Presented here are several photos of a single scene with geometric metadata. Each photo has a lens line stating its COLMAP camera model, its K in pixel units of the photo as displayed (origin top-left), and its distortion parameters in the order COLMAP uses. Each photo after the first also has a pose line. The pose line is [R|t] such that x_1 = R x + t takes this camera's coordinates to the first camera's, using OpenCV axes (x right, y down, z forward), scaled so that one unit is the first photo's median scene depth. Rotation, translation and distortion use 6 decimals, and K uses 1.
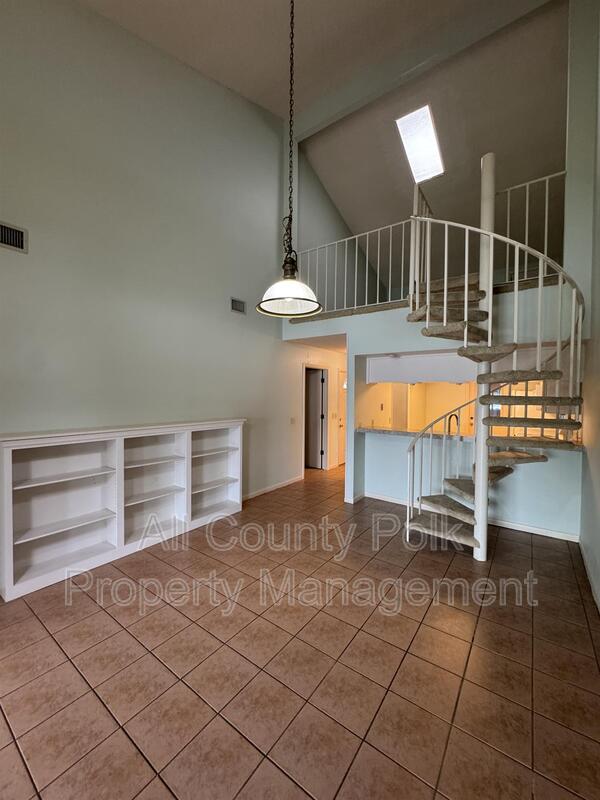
lens RADIAL K [[320.3, 0, 298.0], [0, 320.3, 398.8], [0, 0, 1]] dist [-0.003989, 0.001646]
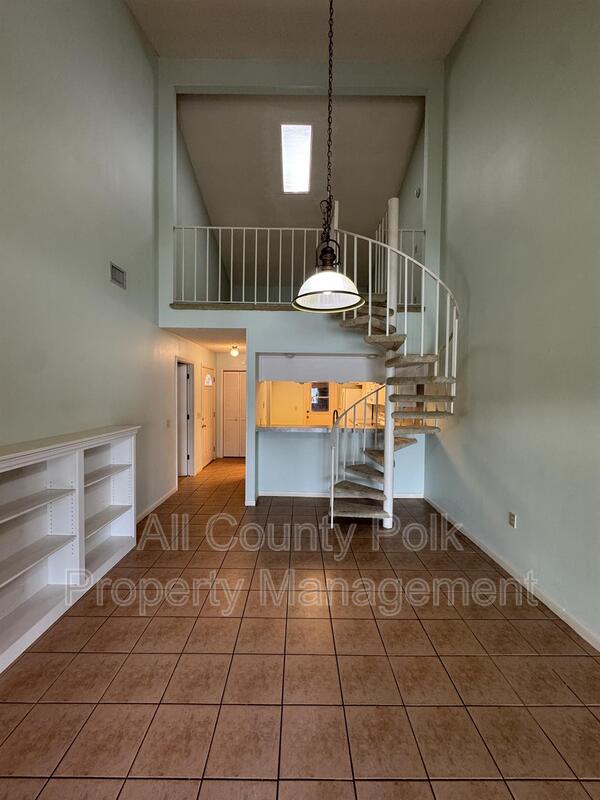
lens RADIAL K [[320.3, 0, 299.2], [0, 320.3, 399.4], [0, 0, 1]] dist [-0.003989, 0.001646]
pose [[0.805082, -0.017543, 0.592904, -0.354729], [0.006575, 0.999765, 0.020654, -0.016642], [-0.593127, -0.012730, 0.805008, 0.174436]]
